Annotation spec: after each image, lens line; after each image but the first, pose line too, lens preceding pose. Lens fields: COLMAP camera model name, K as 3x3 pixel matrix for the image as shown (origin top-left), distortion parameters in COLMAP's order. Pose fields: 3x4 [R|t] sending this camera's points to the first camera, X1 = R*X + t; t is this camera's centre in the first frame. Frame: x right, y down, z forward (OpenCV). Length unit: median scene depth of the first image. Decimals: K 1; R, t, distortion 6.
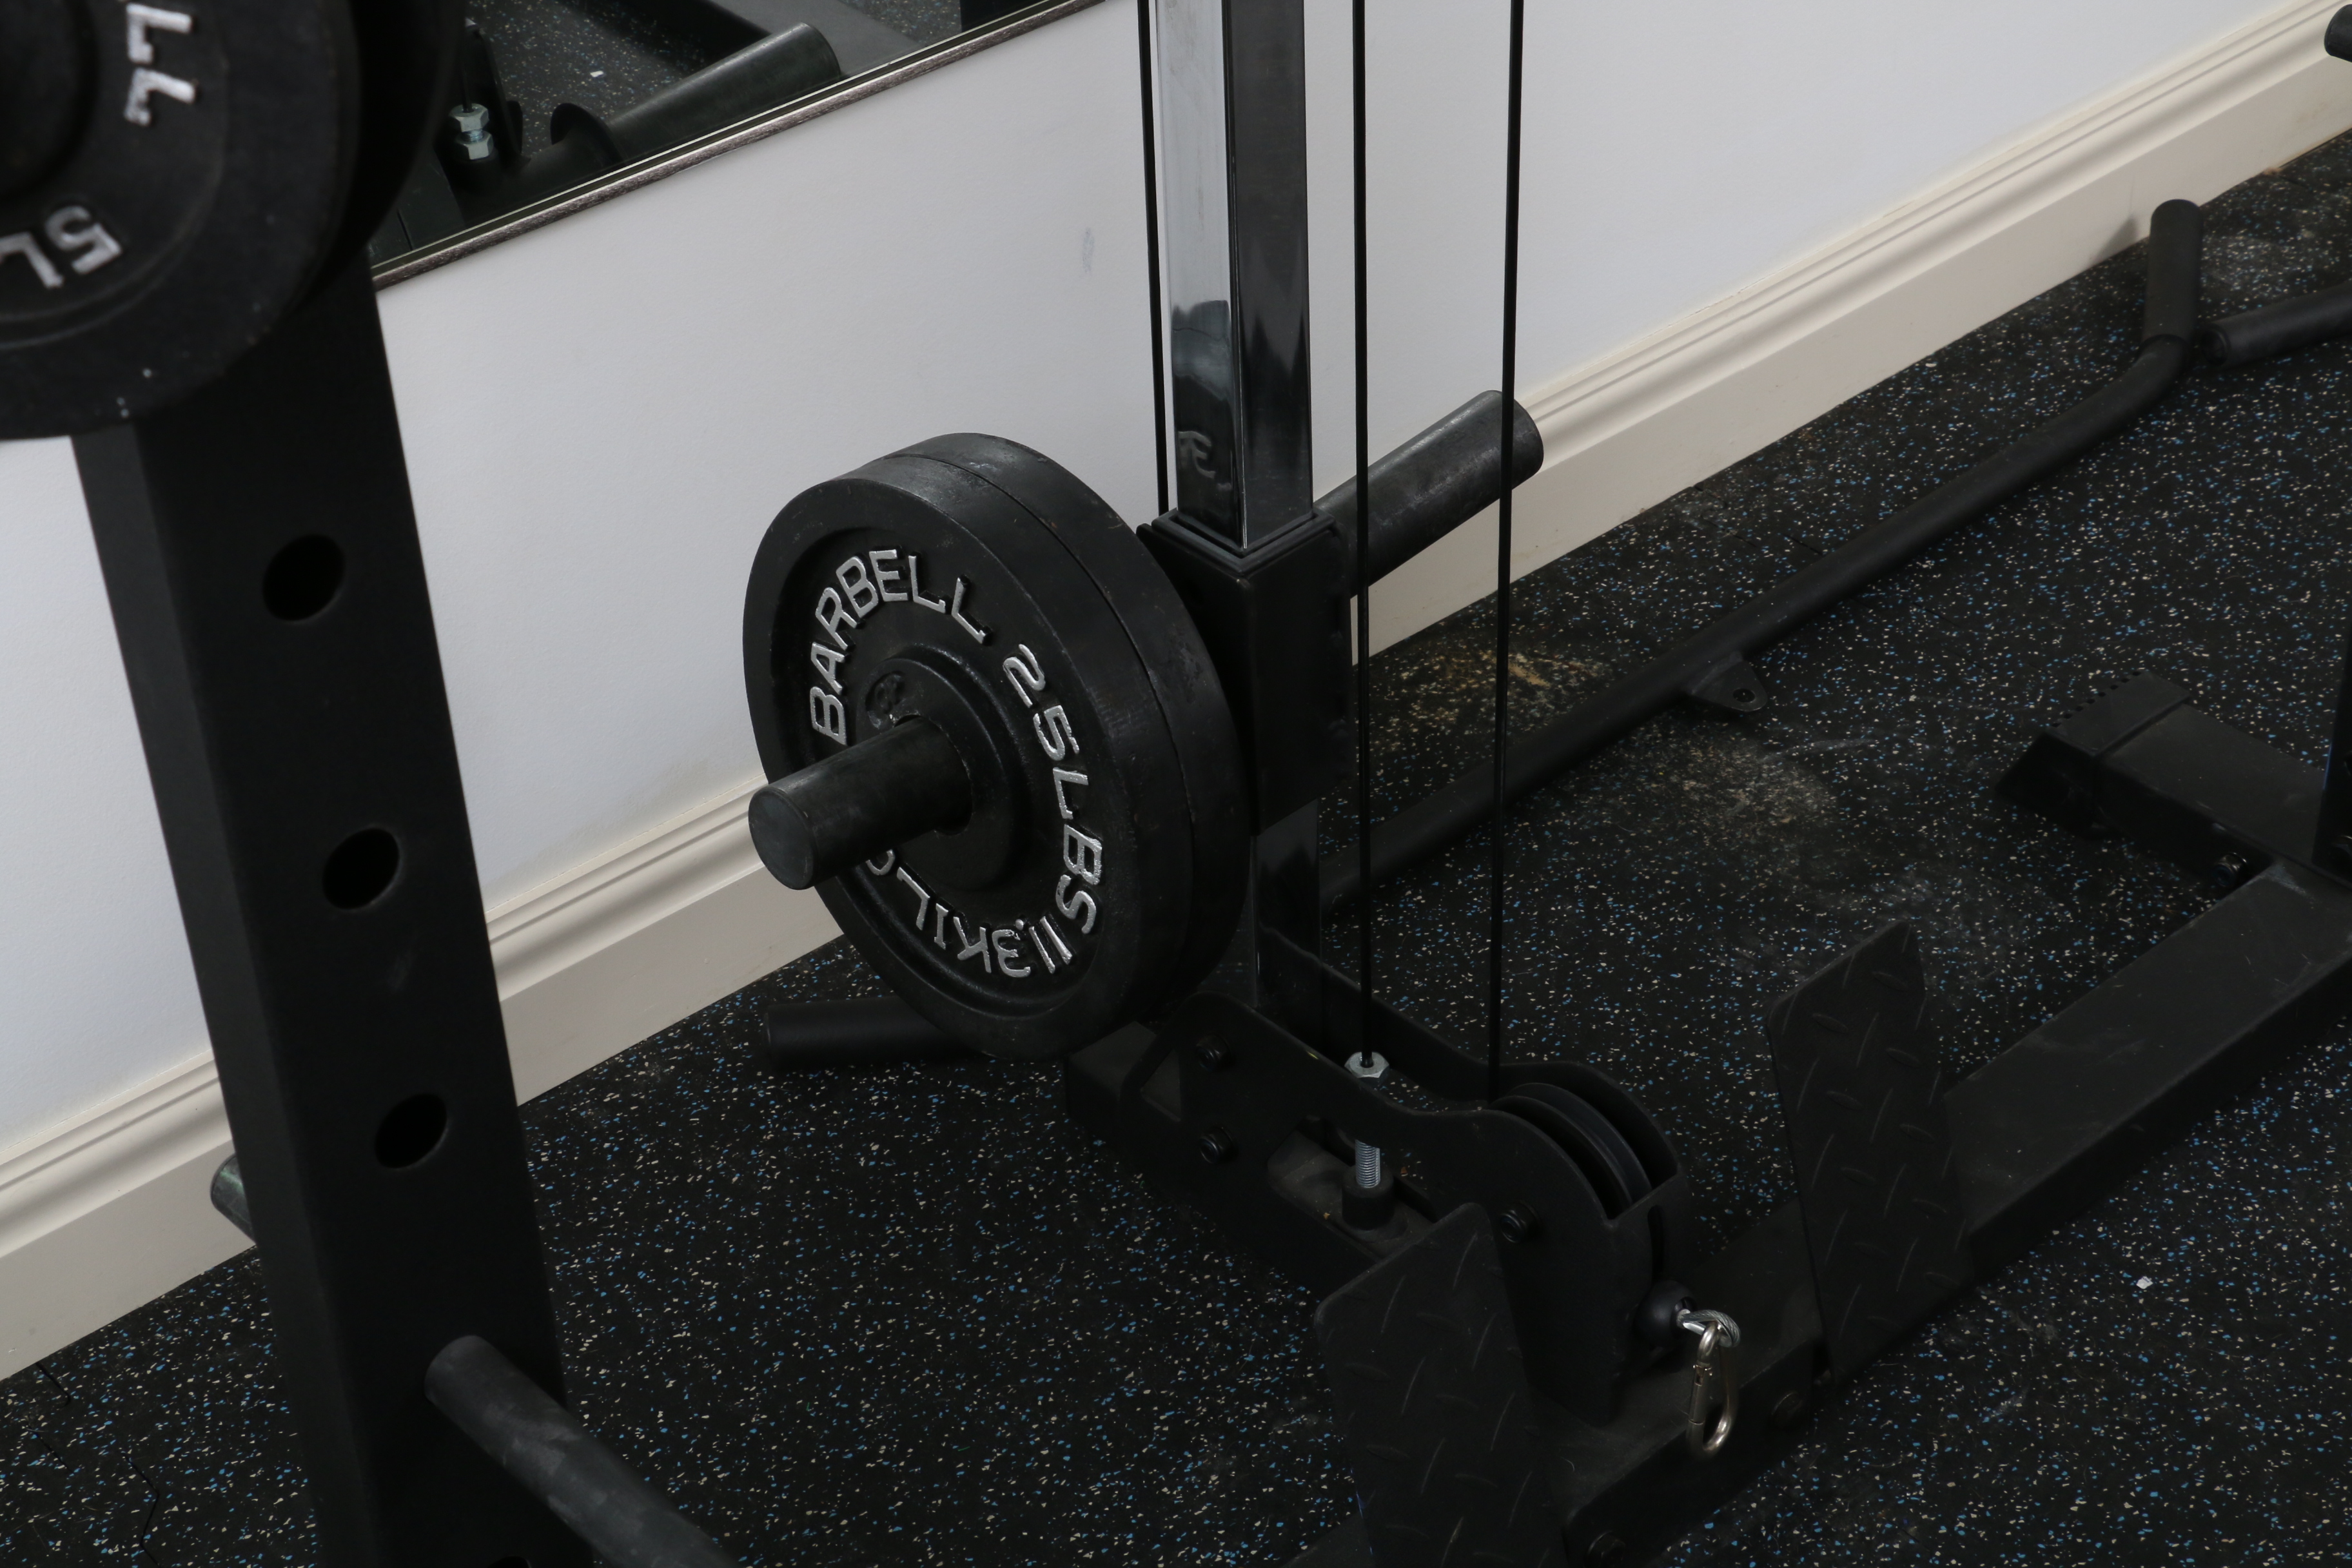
lens RADIAL K [[4064.6, 0, 1176.0], [0, 4064.6, 784.0], [0, 0, 1]] dist [0.166854, 0.031409]
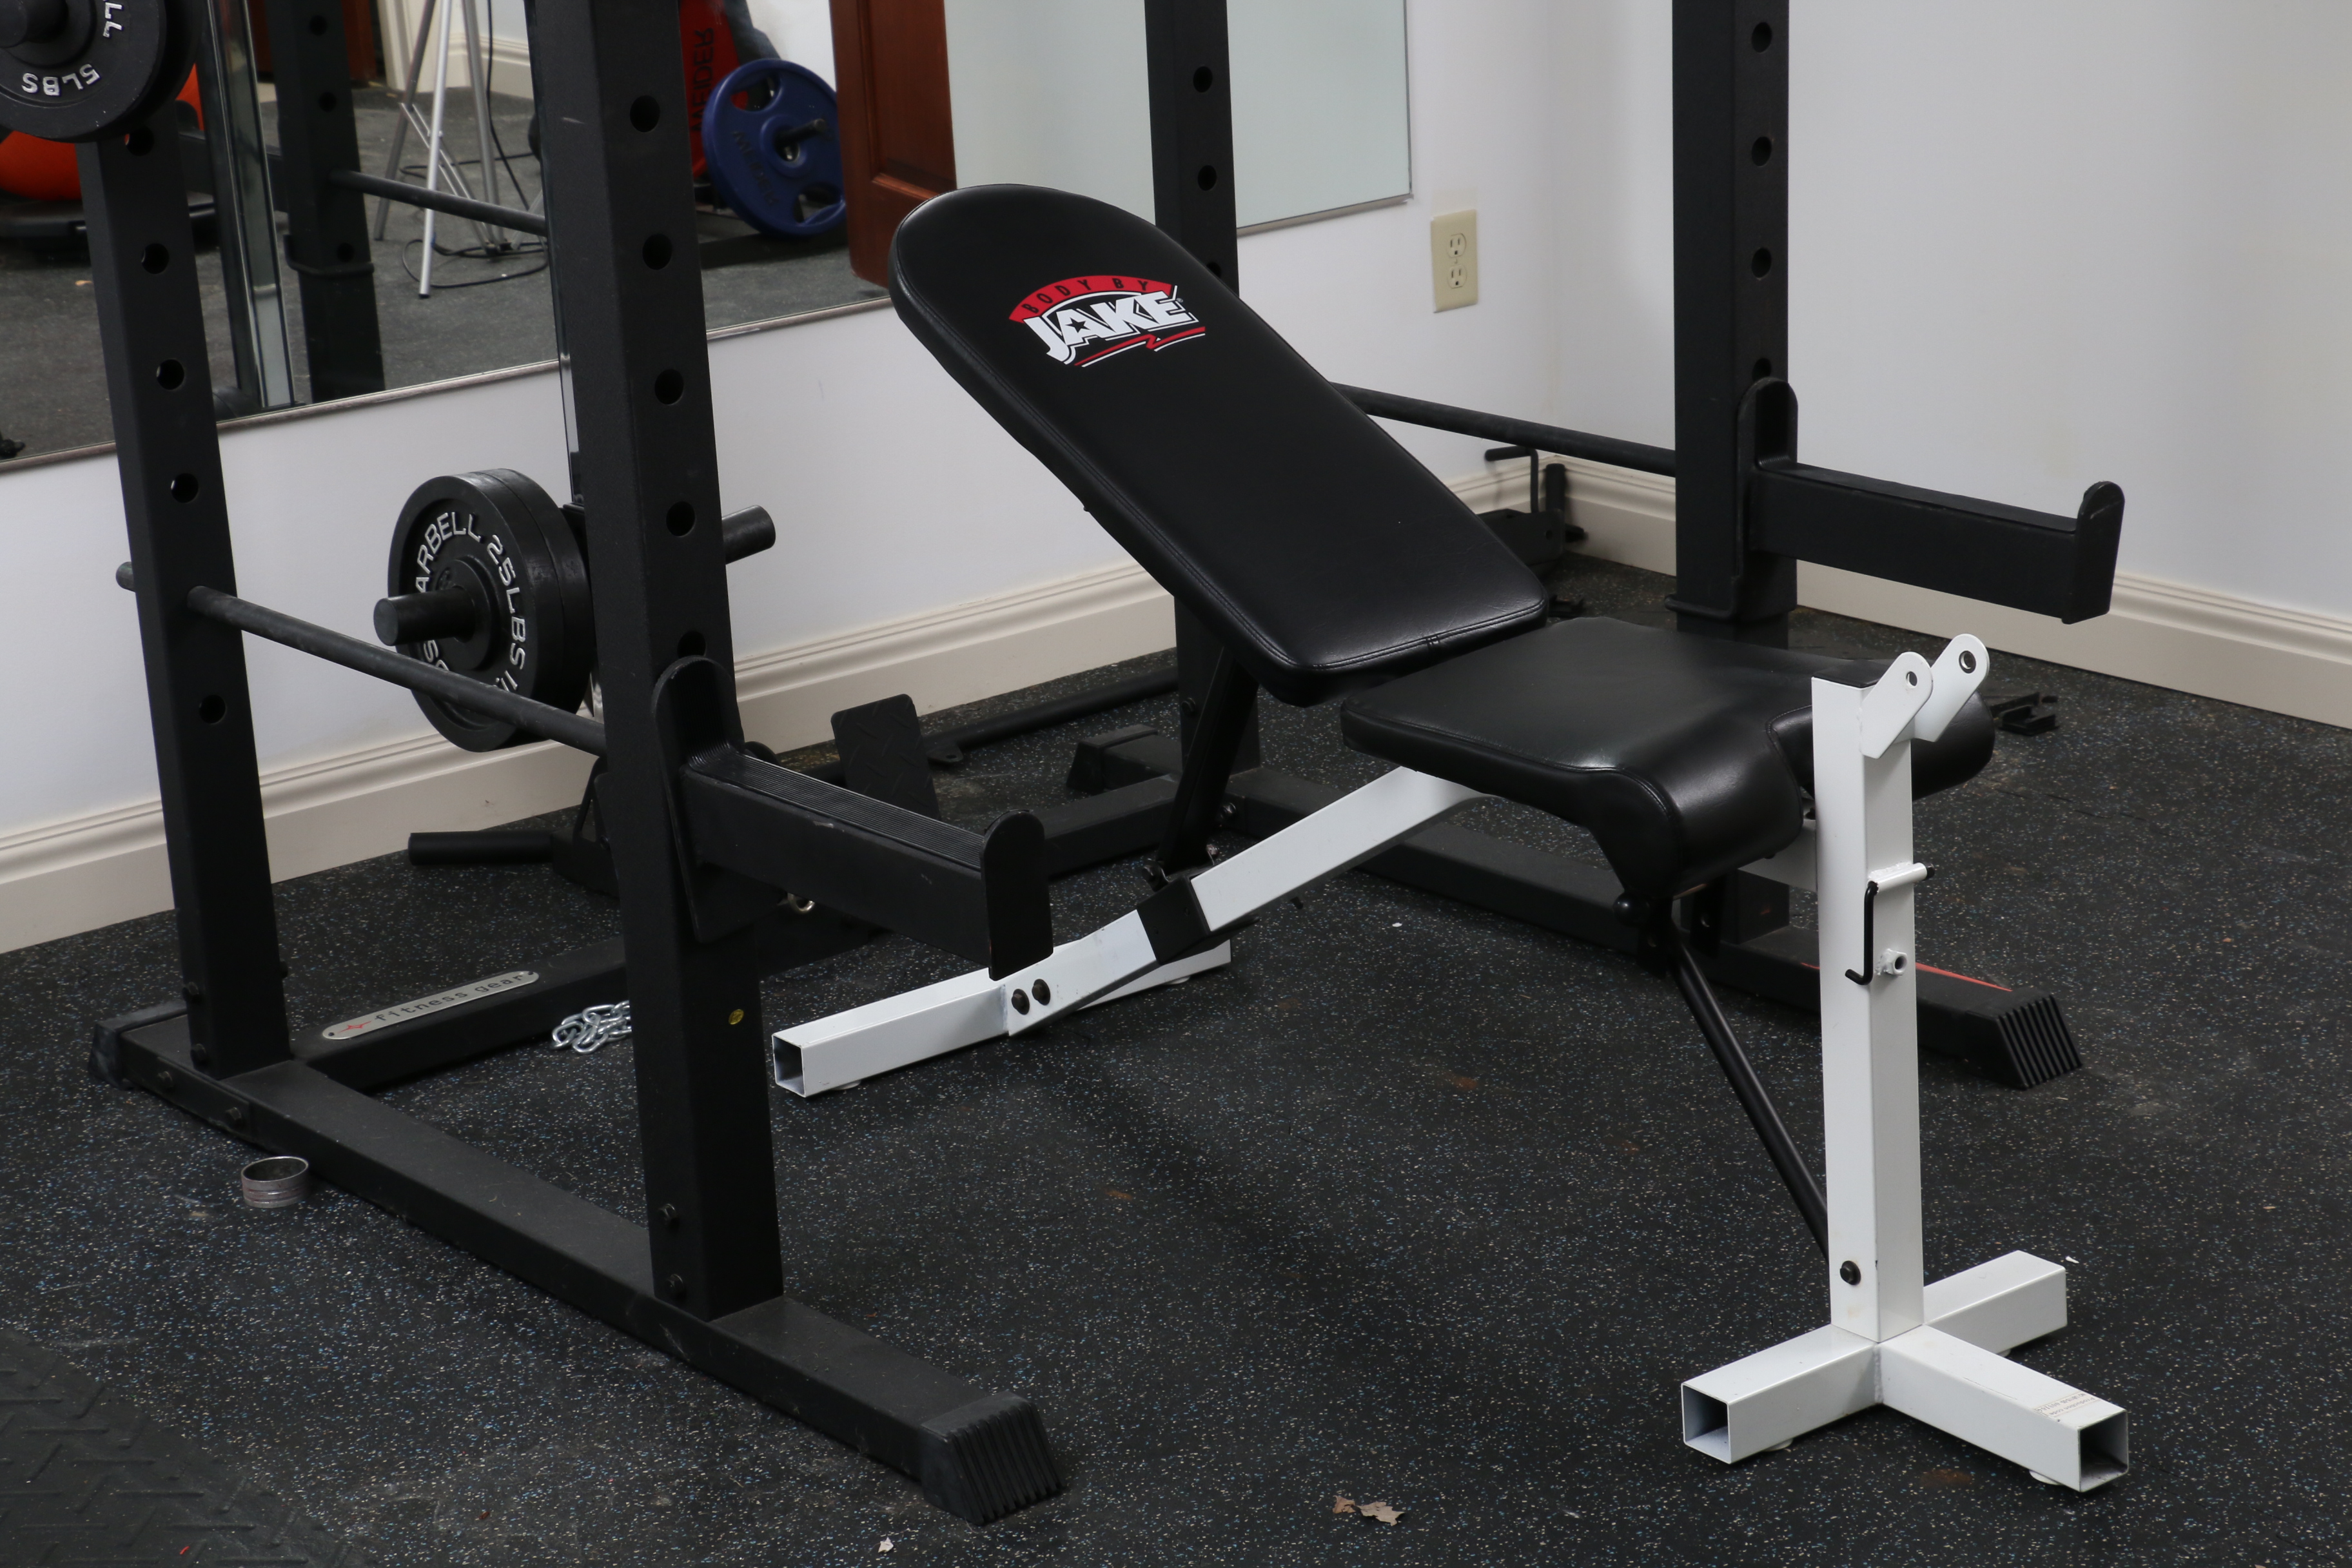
lens RADIAL K [[4641.8, 0, 1176.0], [0, 4641.8, 784.0], [0, 0, 1]] dist [0.233328, 0.317273]
pose [[0.998962, -0.004379, -0.045350, 0.443495], [-0.011093, 0.942038, -0.335322, 0.930910], [0.044189, 0.335476, 0.941012, -1.350181]]
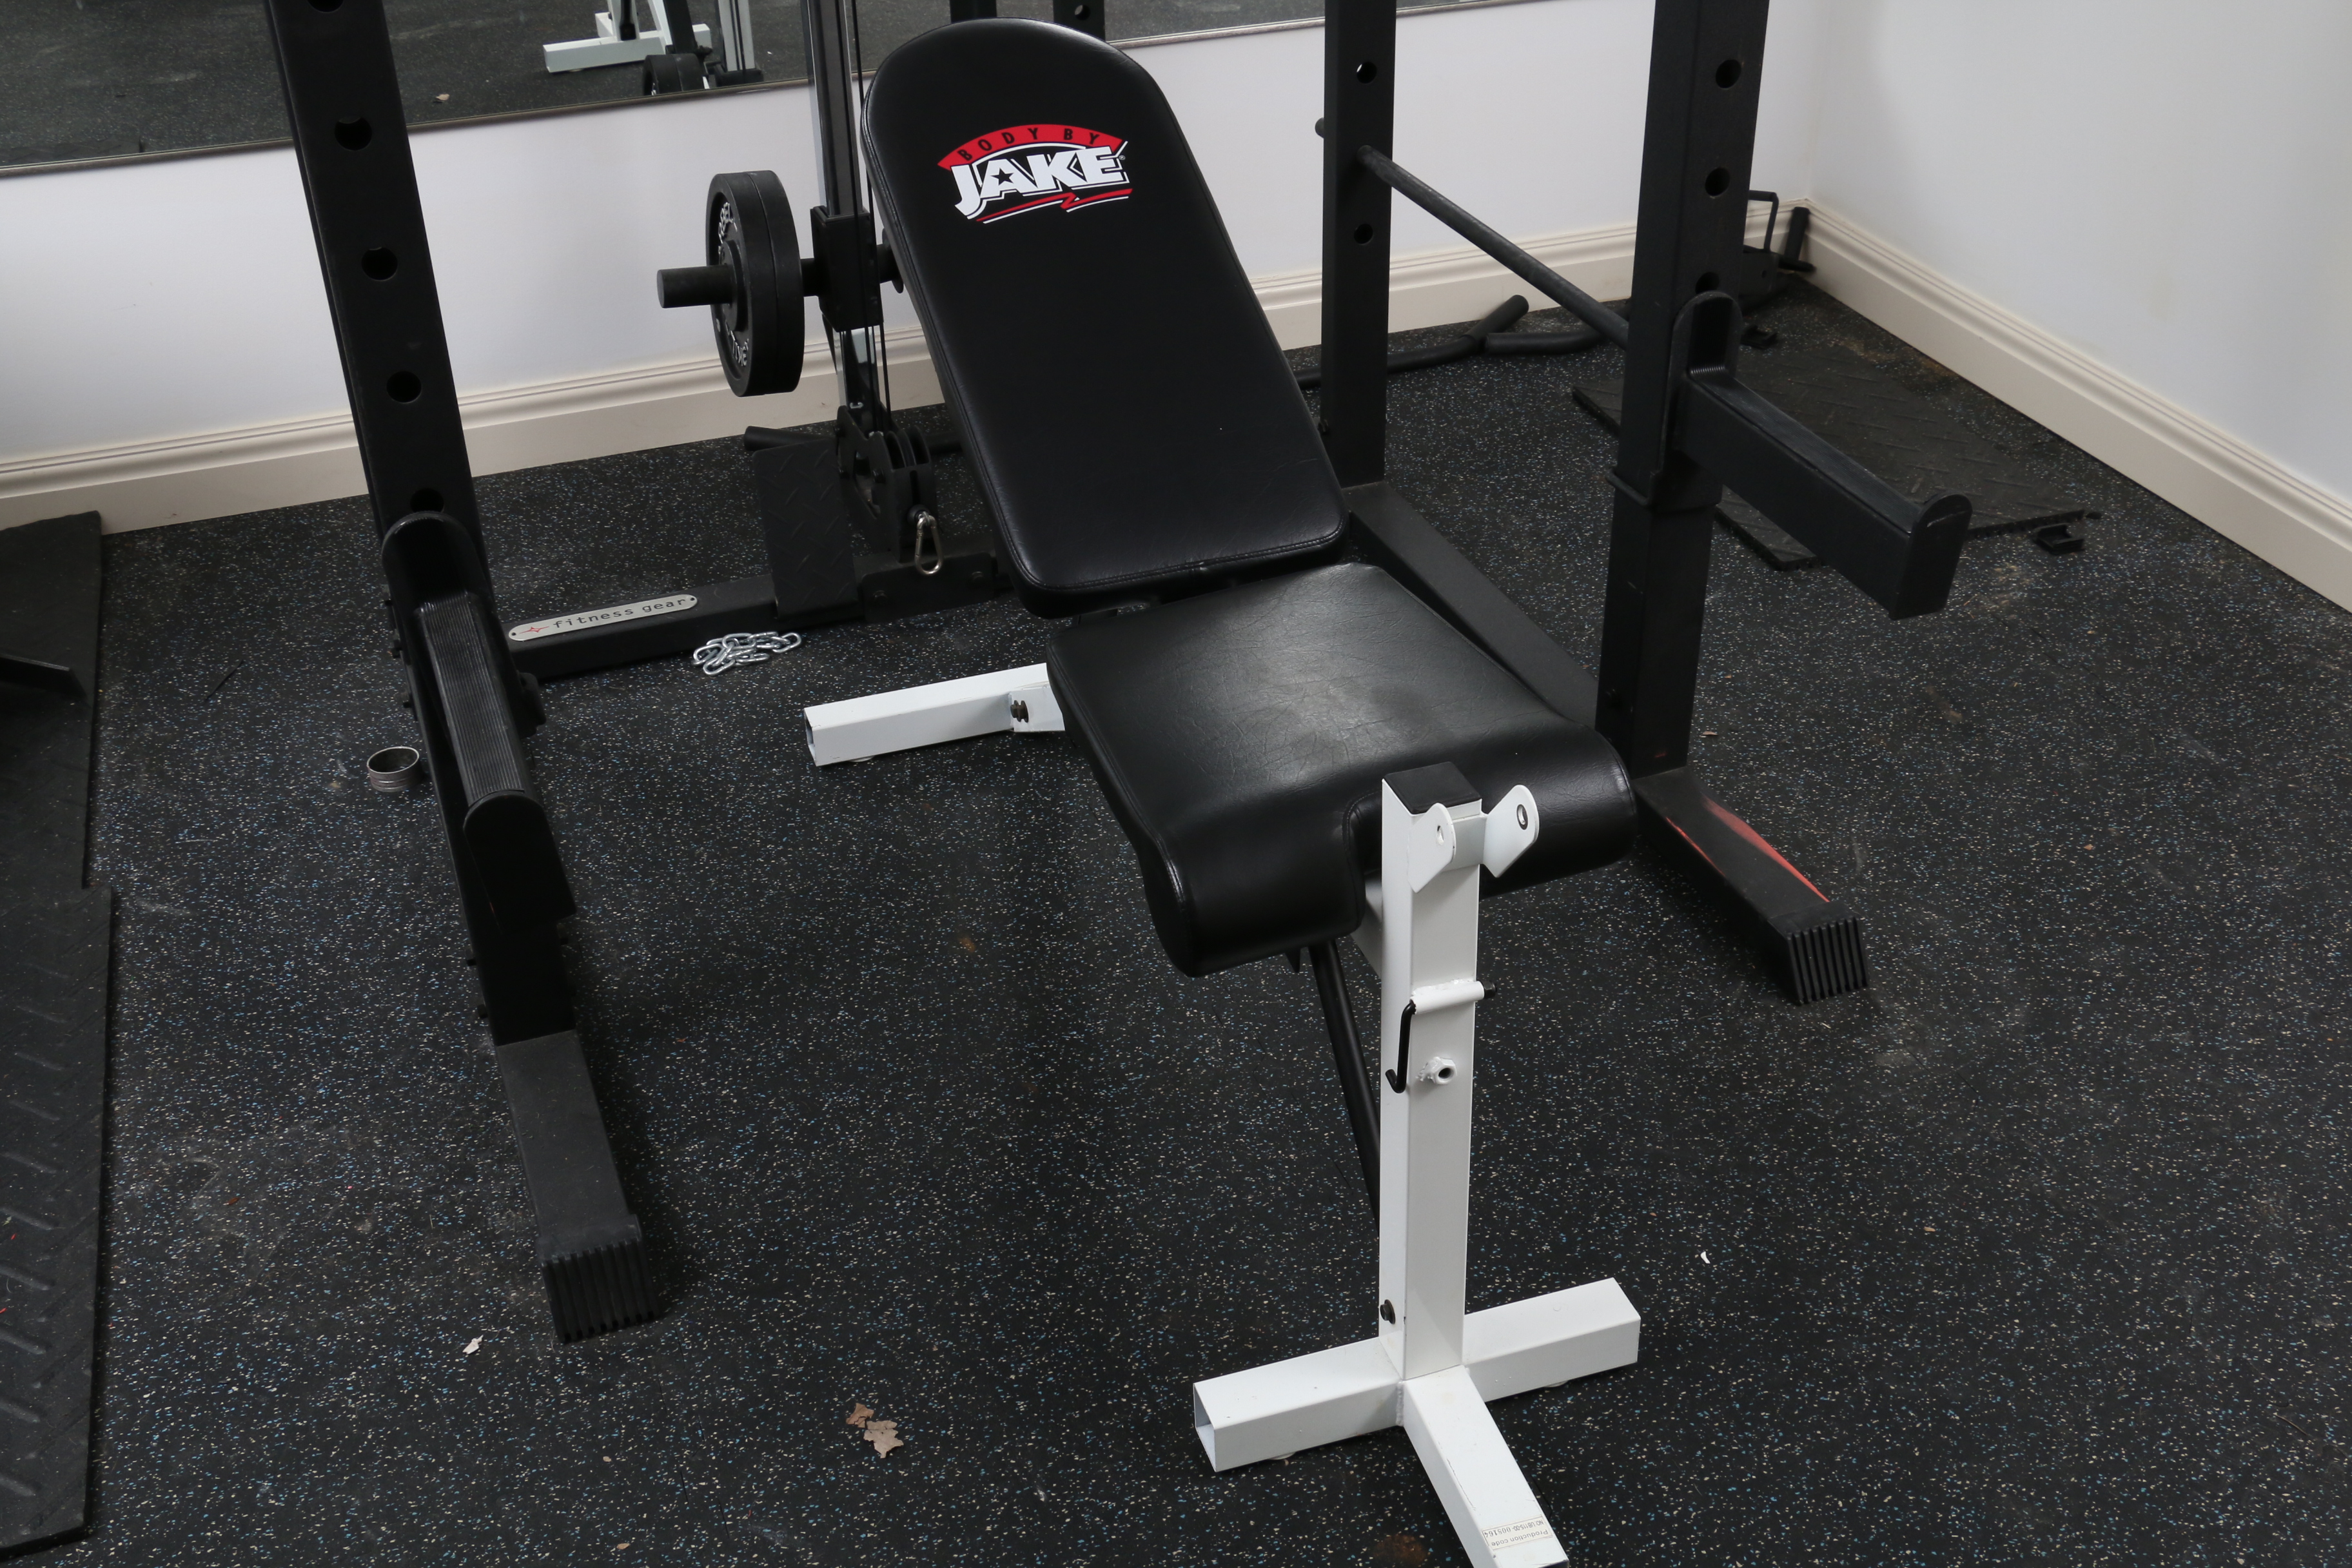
lens RADIAL K [[2474.2, 0, 1176.0], [0, 2474.2, 784.0], [0, 0, 1]] dist [-0.108615, 0.240012]
pose [[0.927866, 0.207696, -0.309722, 0.818292], [-0.230467, 0.972322, -0.038404, 0.323496], [0.293173, 0.107015, 0.950051, -0.484742]]
